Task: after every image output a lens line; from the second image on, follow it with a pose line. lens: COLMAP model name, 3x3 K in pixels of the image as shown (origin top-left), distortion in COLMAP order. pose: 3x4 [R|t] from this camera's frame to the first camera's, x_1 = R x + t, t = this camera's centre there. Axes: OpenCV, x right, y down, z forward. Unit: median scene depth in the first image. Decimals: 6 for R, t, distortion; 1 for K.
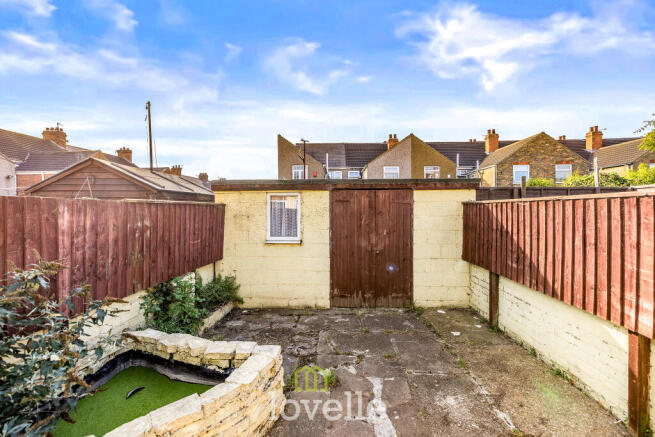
lens RADIAL K [[280.4, 0, 328.2], [0, 280.4, 213.5], [0, 0, 1]] dist [0.001846, 0.000039]
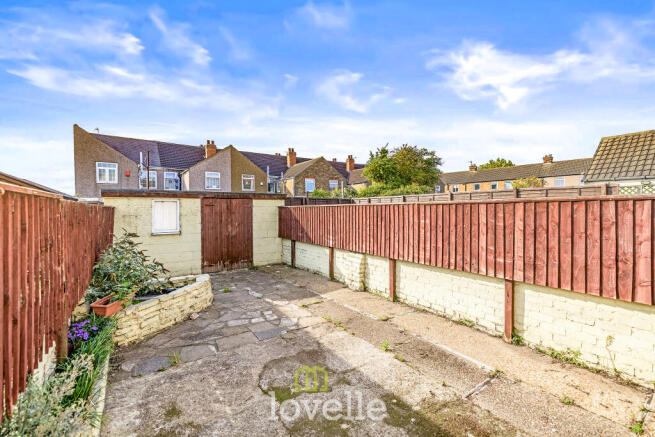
lens RADIAL K [[280.4, 0, 328.5], [0, 280.4, 214.6], [0, 0, 1]] dist [0.001846, 0.000039]
pose [[0.792557, -0.013500, 0.609649, -0.367725], [0.013602, 0.999898, 0.004459, 0.010049], [-0.609647, 0.004759, 0.792659, -0.639320]]
